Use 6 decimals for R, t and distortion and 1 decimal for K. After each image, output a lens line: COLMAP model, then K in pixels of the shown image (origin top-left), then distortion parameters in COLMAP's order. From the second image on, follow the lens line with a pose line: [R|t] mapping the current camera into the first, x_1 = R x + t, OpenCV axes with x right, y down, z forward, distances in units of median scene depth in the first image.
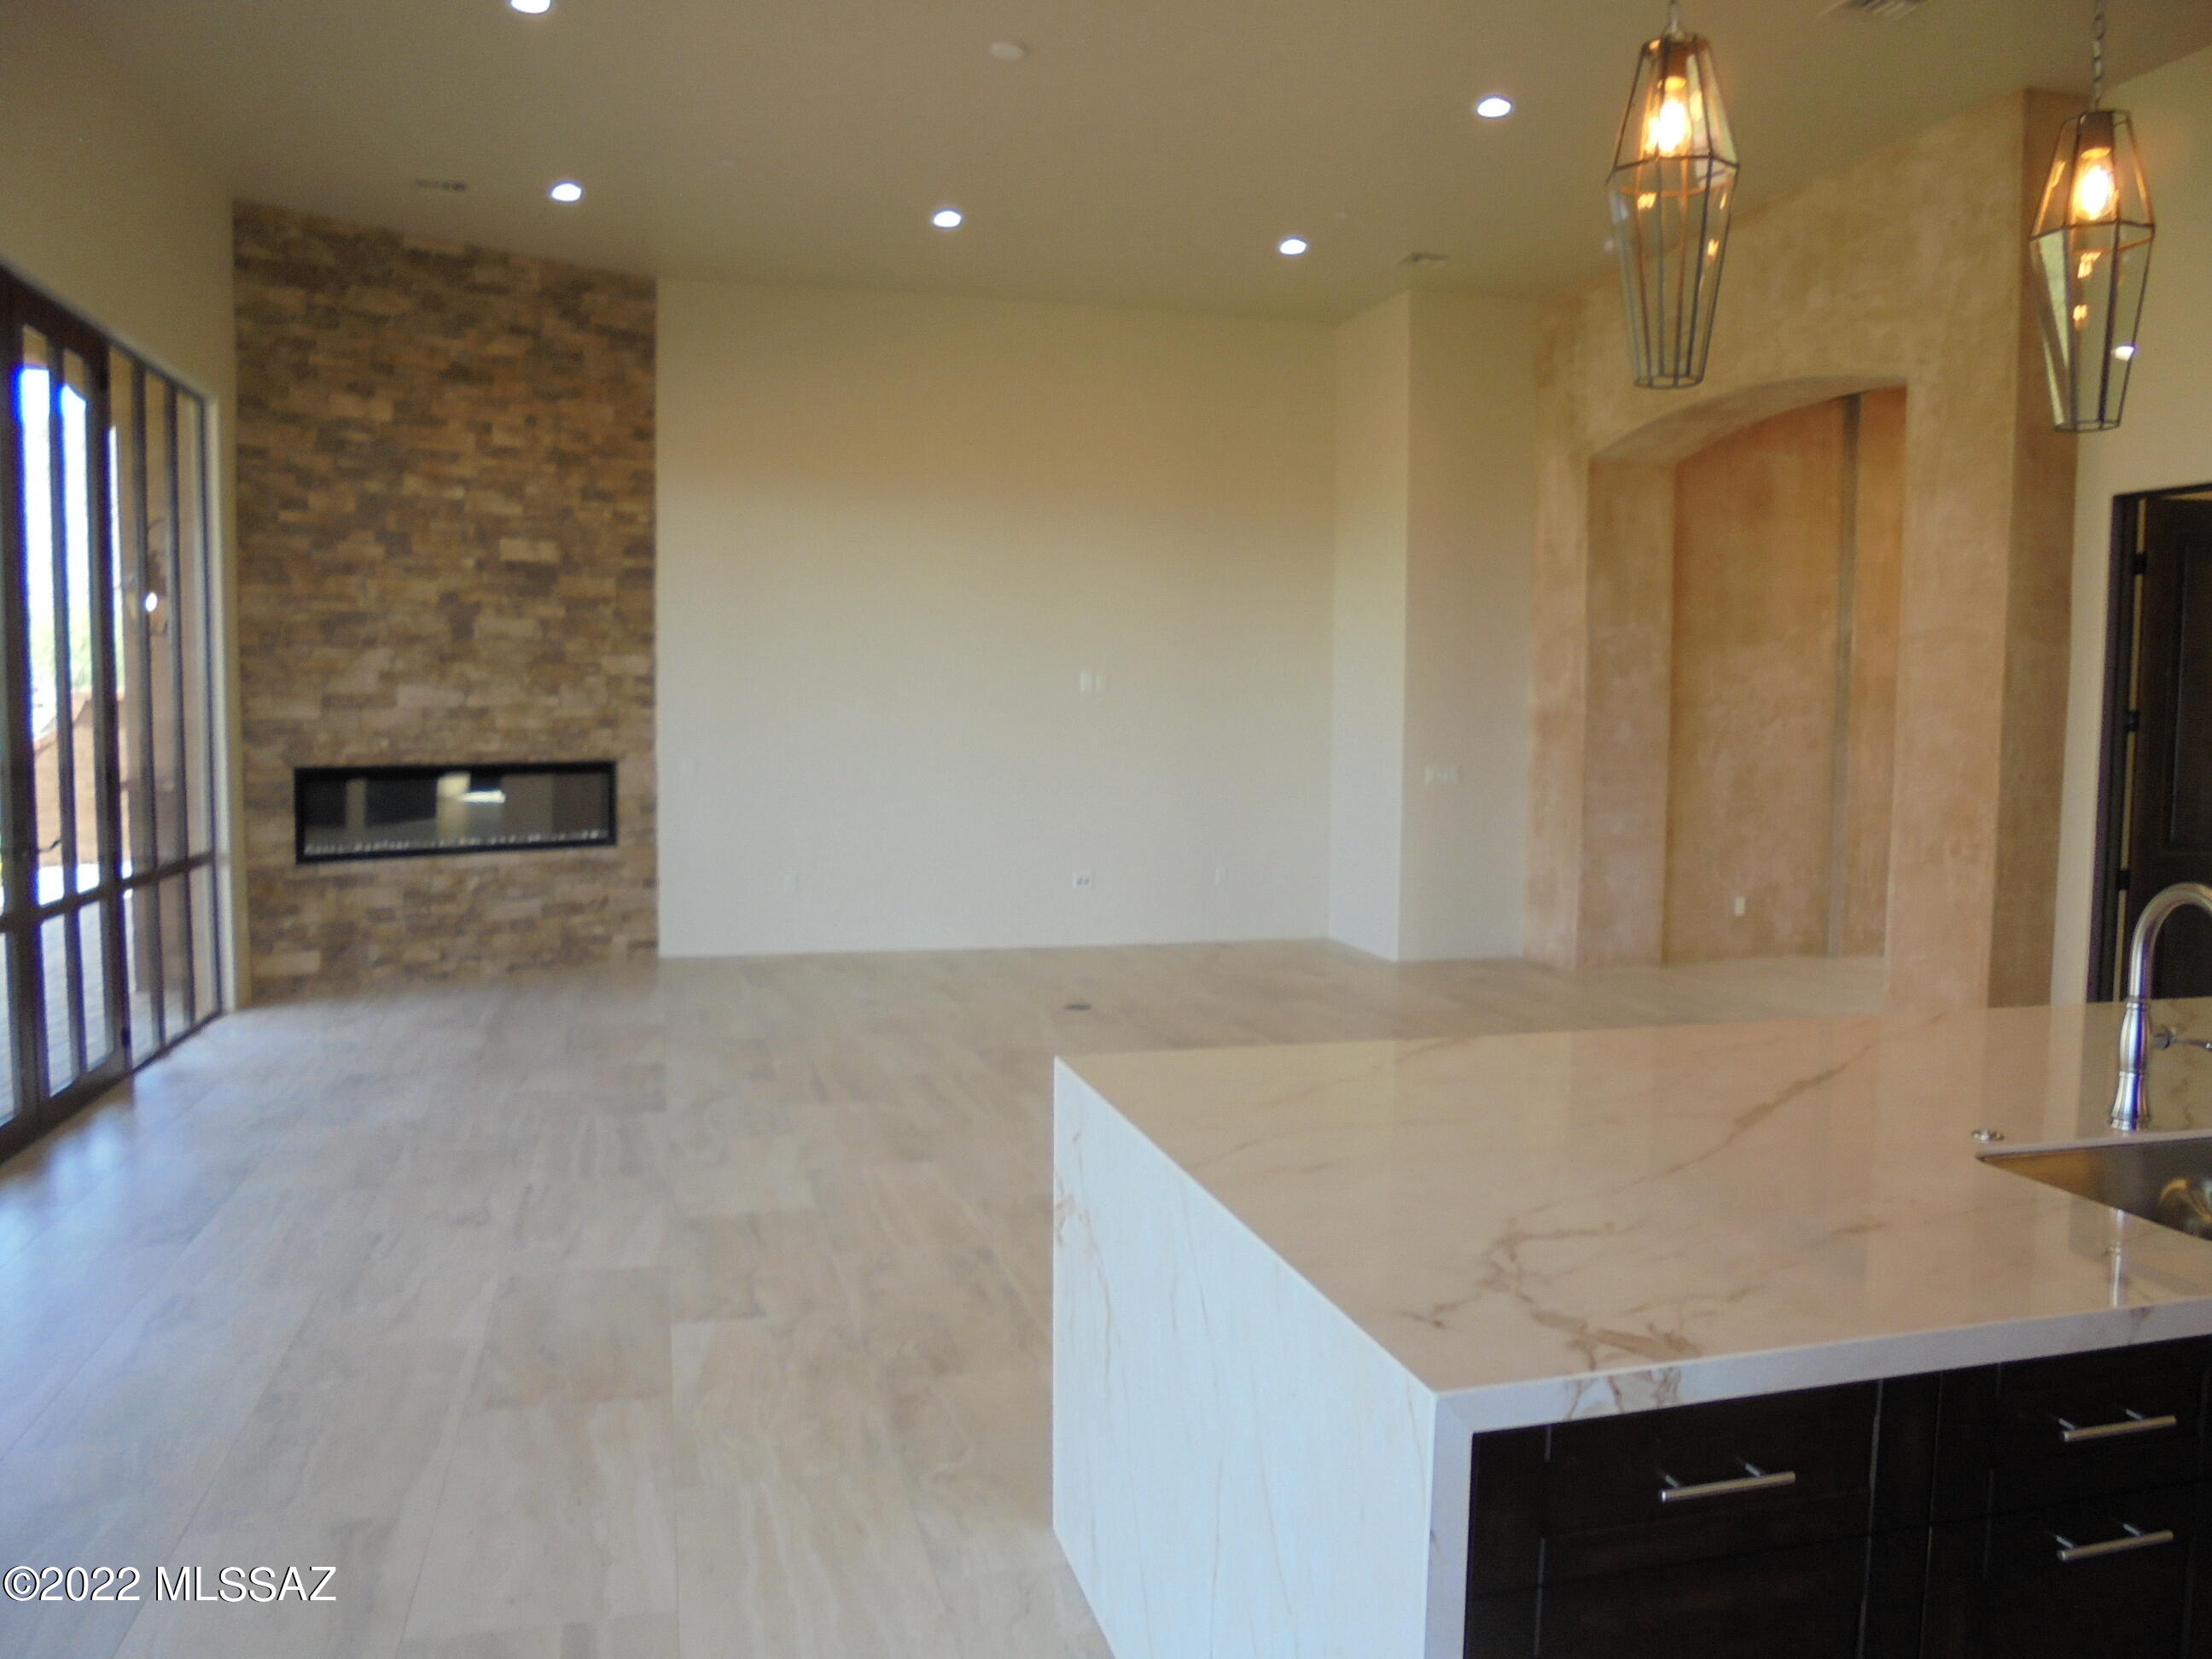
lens RADIAL K [[1573.6, 0, 1106.0], [0, 1573.6, 829.5], [0, 0, 1]] dist [-0.025657, 0.002636]
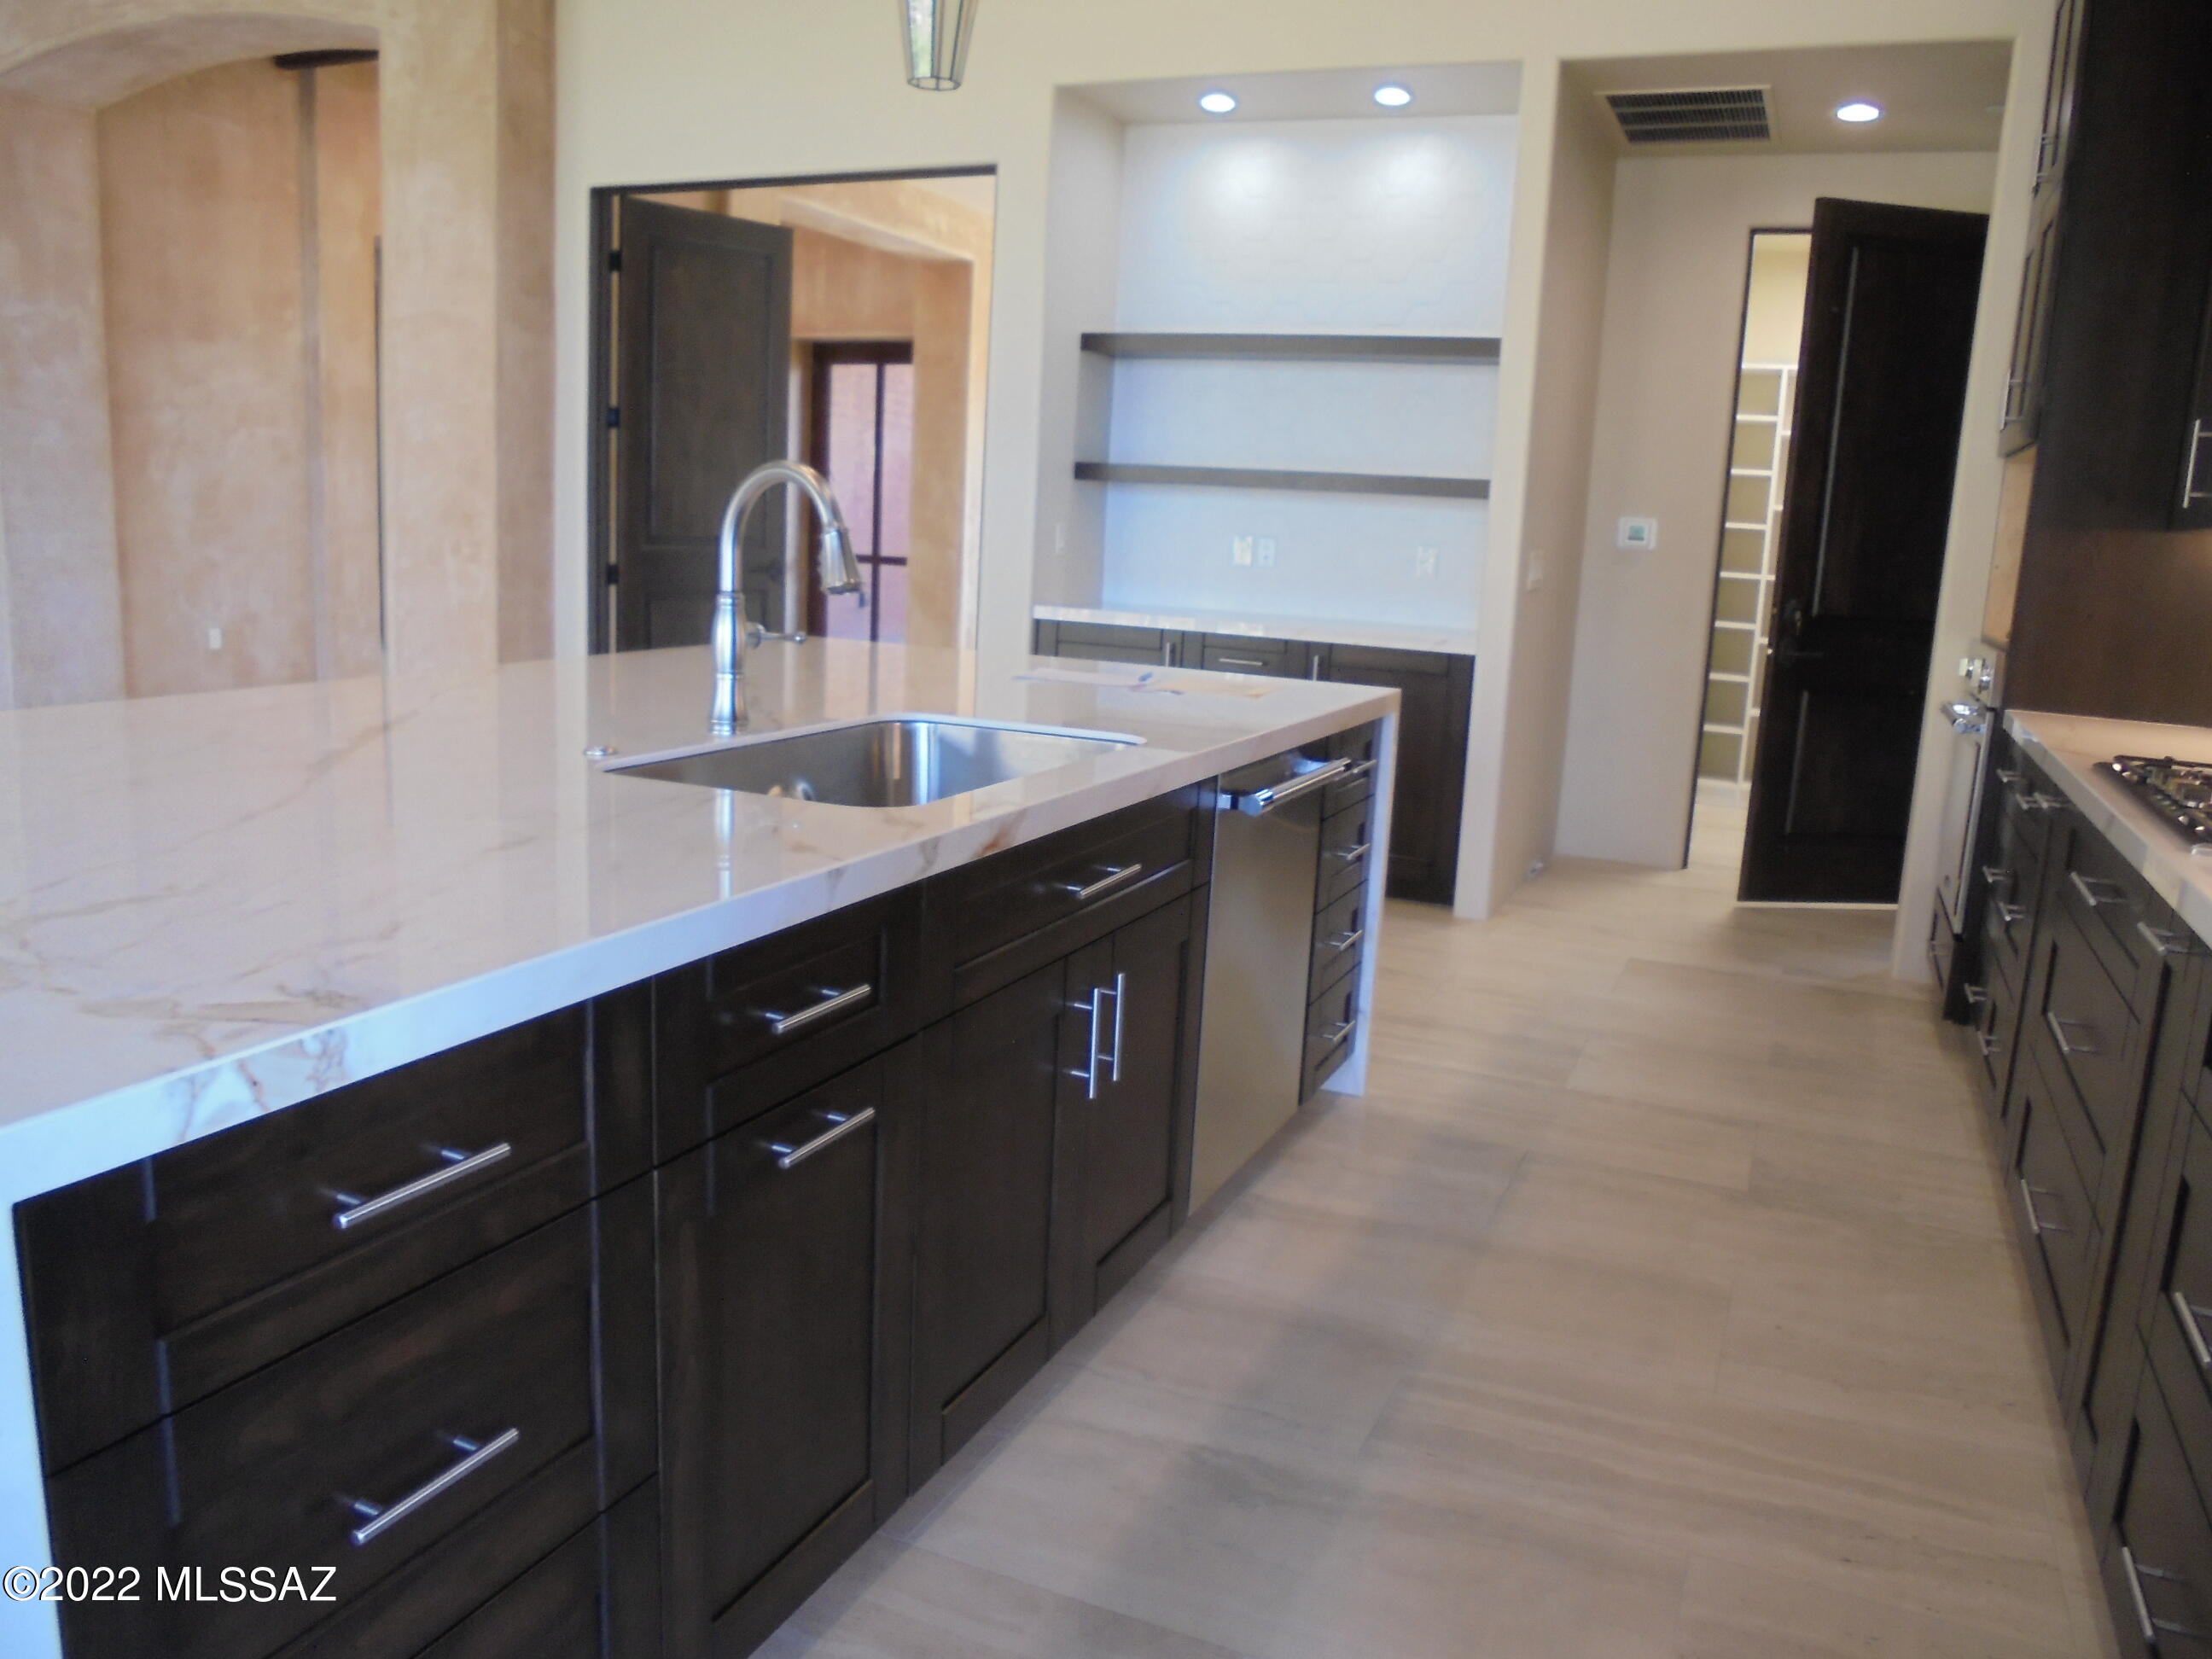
lens RADIAL K [[1628.2, 0, 1106.0], [0, 1628.2, 829.5], [0, 0, 1]] dist [-0.135324, 0.101379]
pose [[0.613054, -0.116903, 0.781344, 0.037255], [0.004561, 0.989499, 0.144468, 0.109638], [-0.790028, -0.085003, 0.607150, 0.232361]]
